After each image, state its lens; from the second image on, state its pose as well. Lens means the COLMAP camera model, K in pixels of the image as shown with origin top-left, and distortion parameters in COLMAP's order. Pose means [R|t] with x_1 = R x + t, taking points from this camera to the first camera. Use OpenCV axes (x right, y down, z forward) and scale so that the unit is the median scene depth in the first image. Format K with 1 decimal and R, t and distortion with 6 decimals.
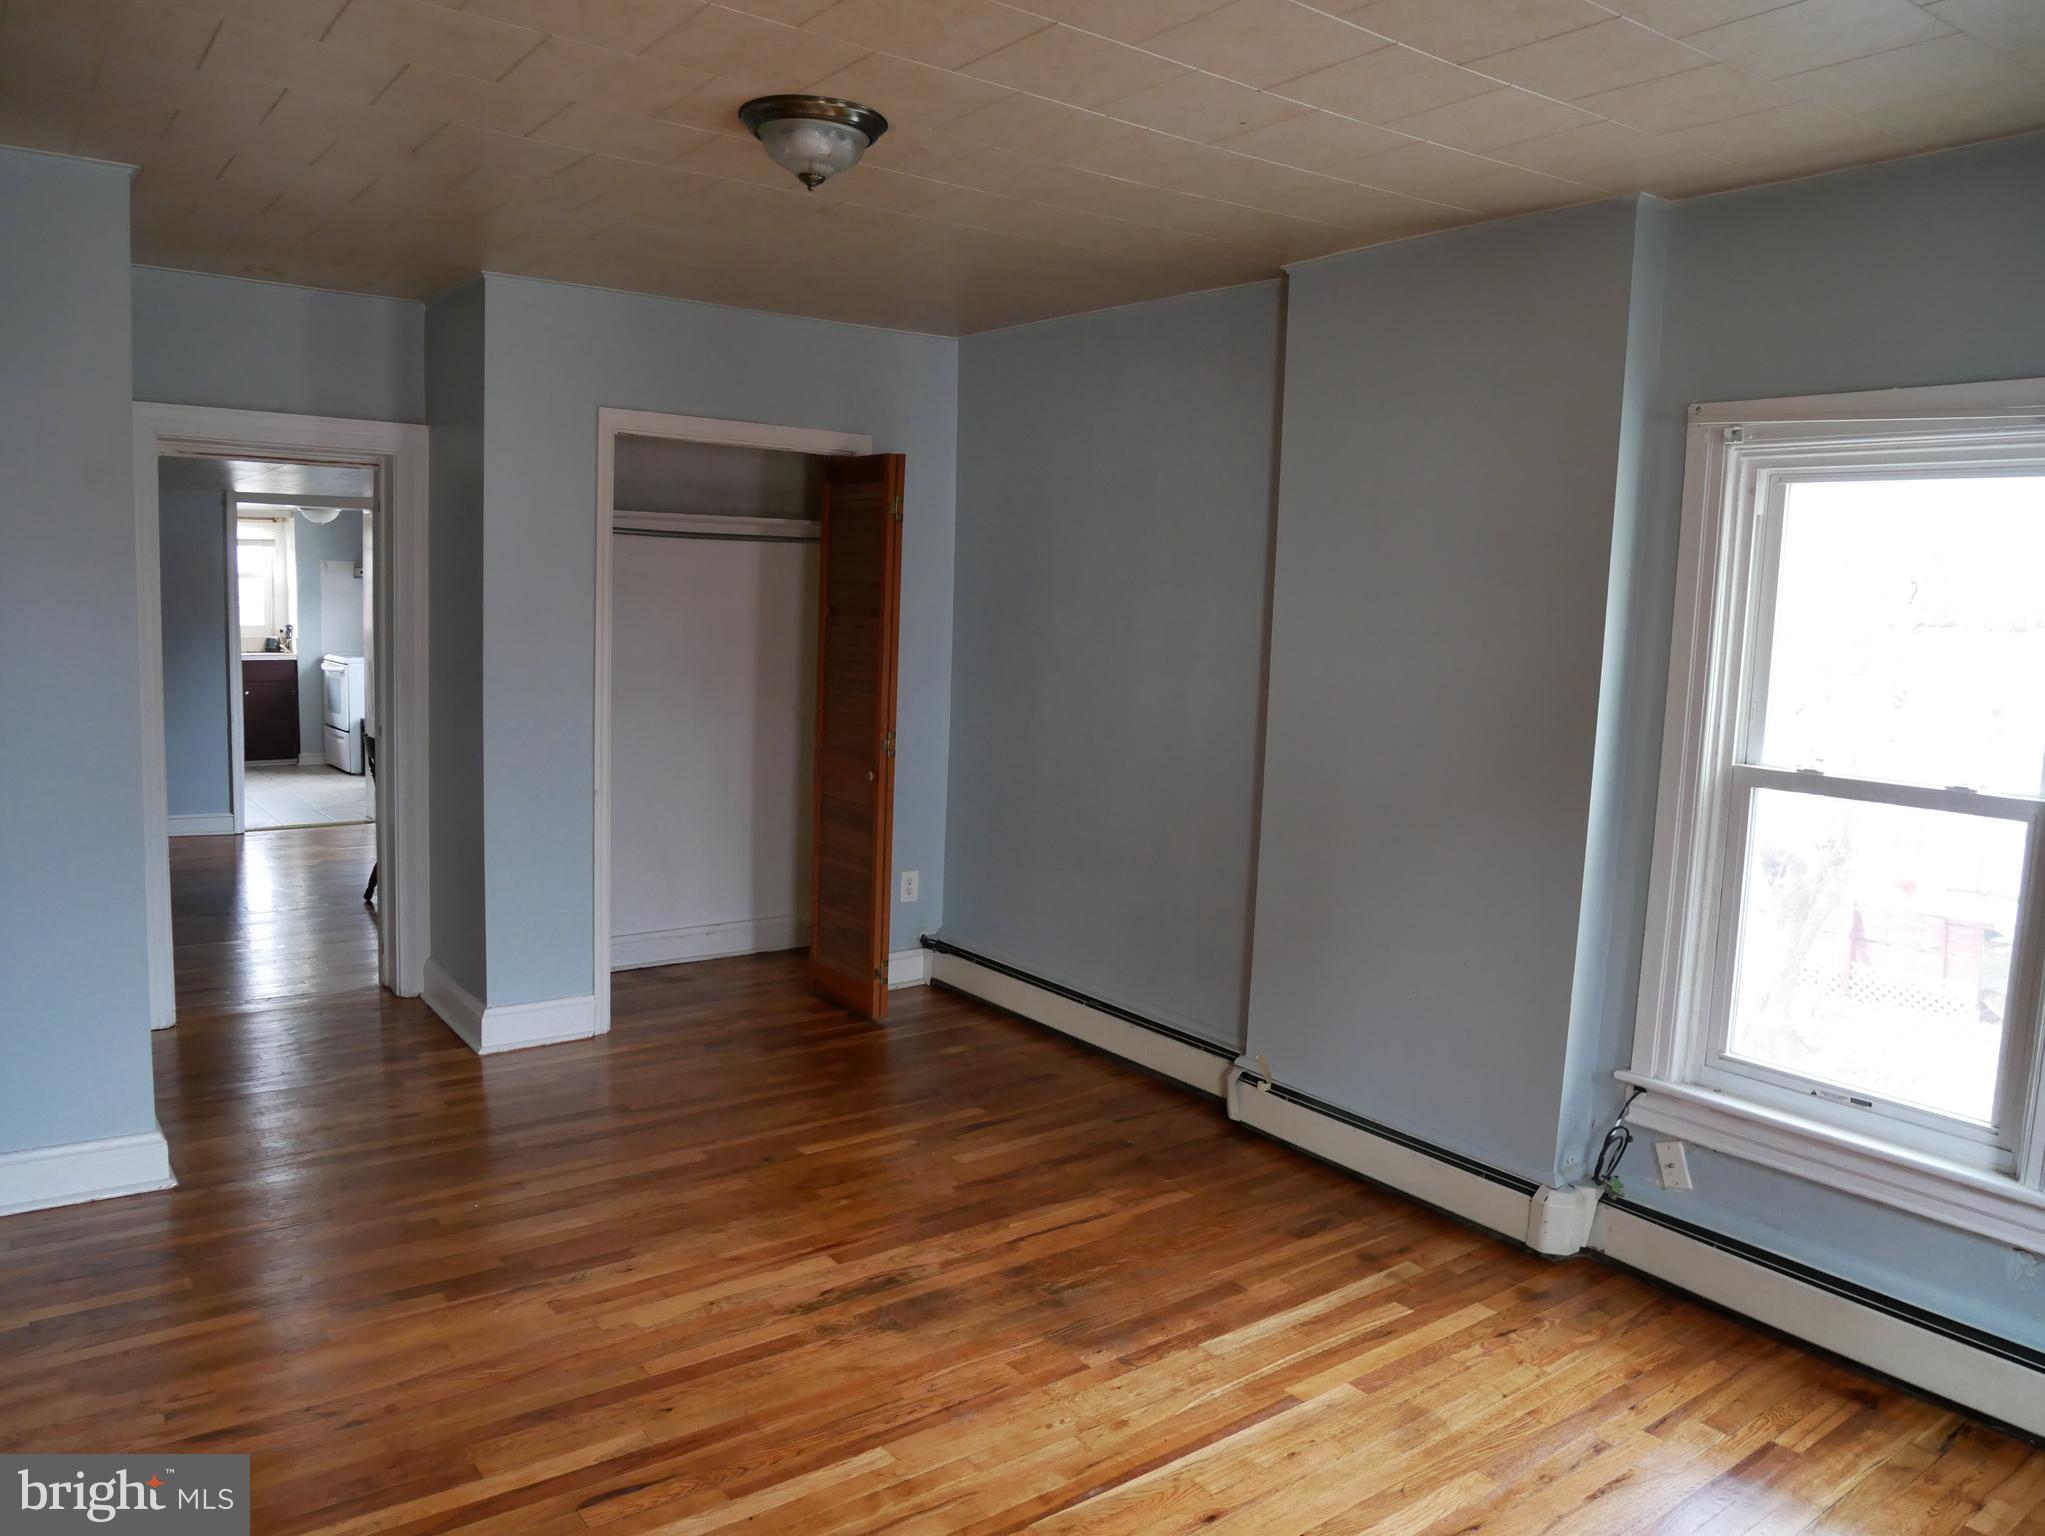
lens RADIAL K [[1468.2, 0, 1022.5], [0, 1468.2, 768.0], [0, 0, 1]] dist [-0.076405, 0.053375]
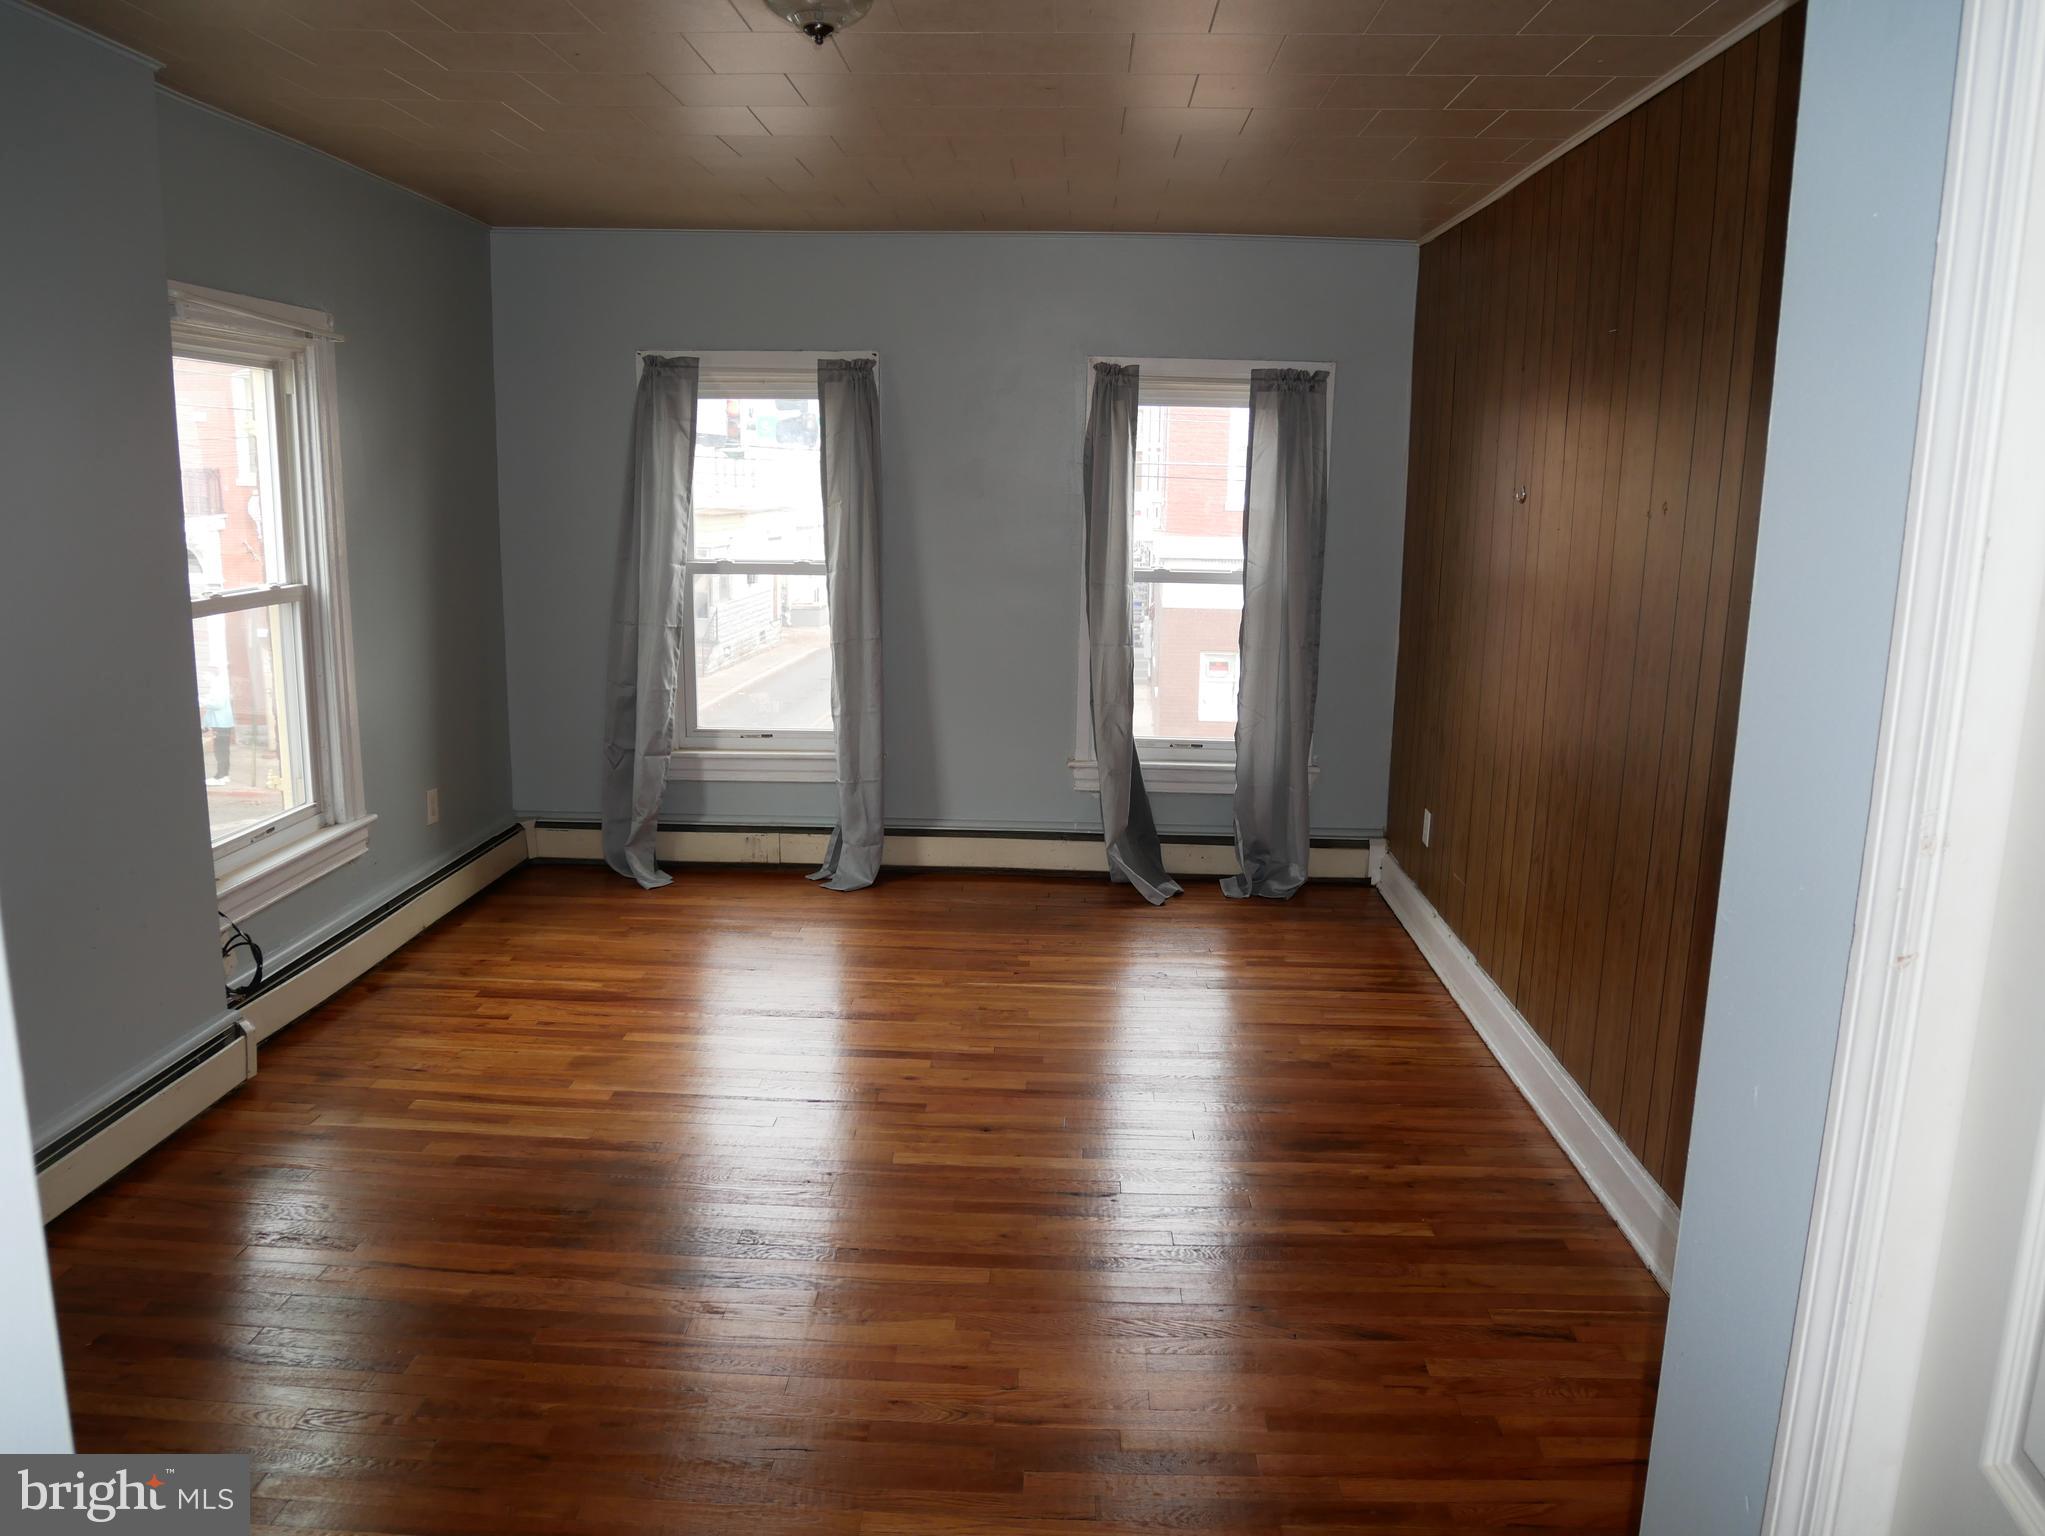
lens RADIAL K [[1468.2, 0, 1022.5], [0, 1468.2, 768.0], [0, 0, 1]] dist [-0.076405, 0.053375]
pose [[-0.780129, -0.173322, 0.601131, -0.764999], [0.025520, 0.951242, 0.307388, -0.219708], [-0.625098, 0.255143, -0.737668, 1.513913]]
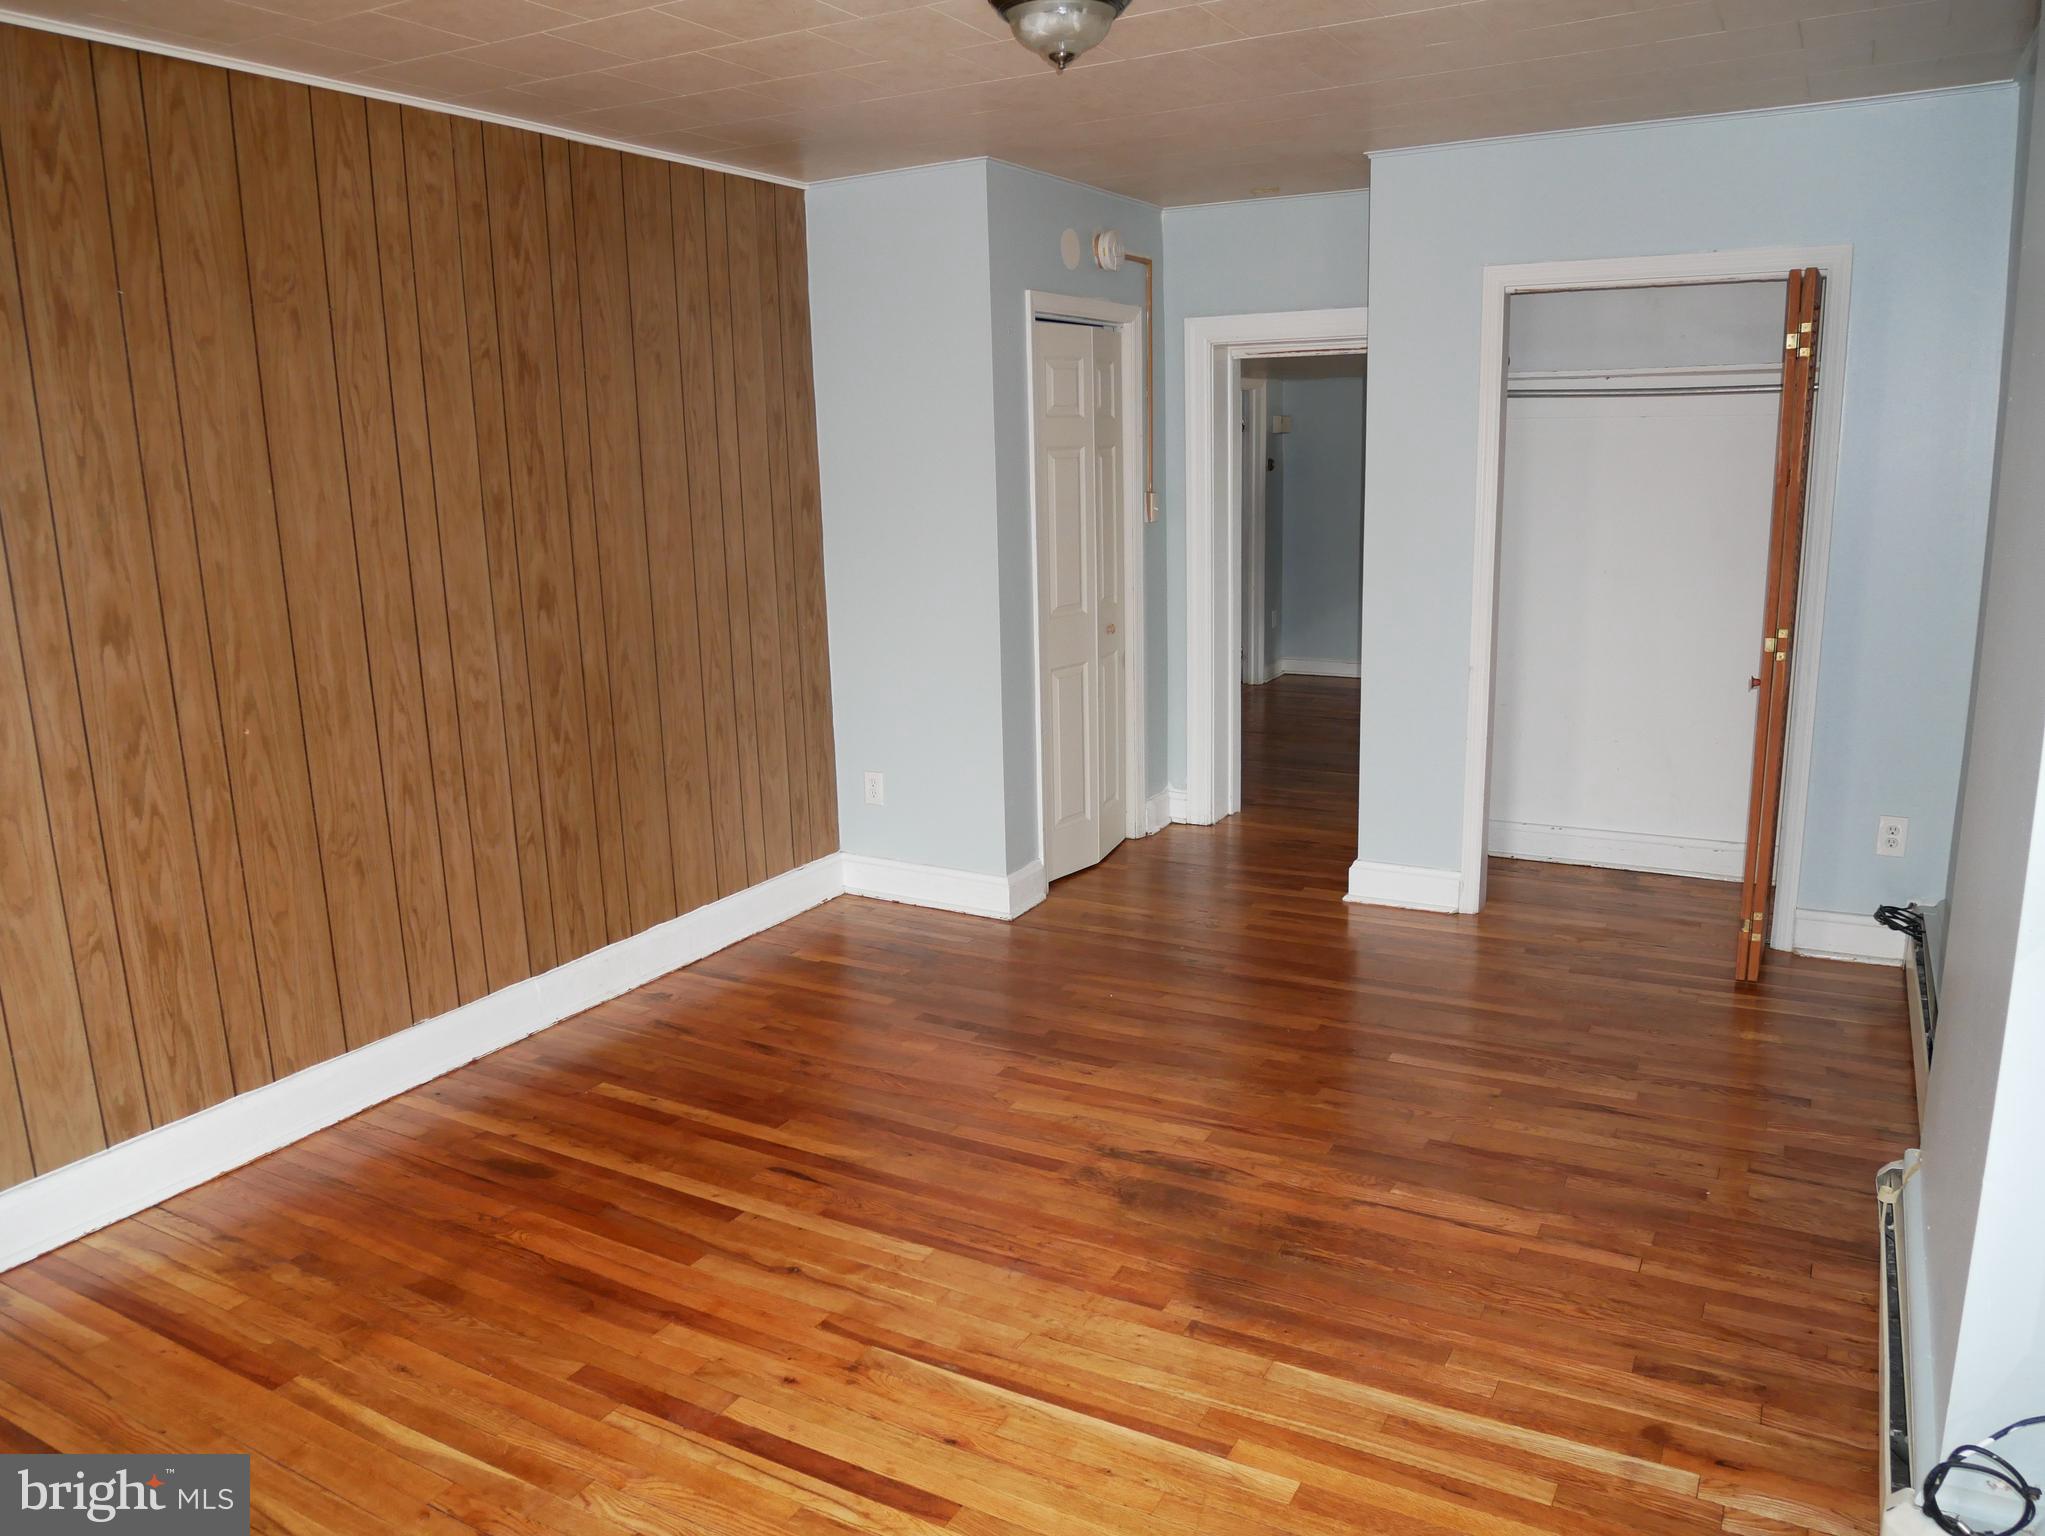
lens RADIAL K [[1468.2, 0, 1022.5], [0, 1468.2, 768.0], [0, 0, 1]] dist [-0.076405, 0.053375]
pose [[0.403631, 0.148551, -0.902782, 0.745817], [-0.067337, 0.988878, 0.132612, -0.041516], [0.912441, 0.007264, 0.409145, 0.506710]]
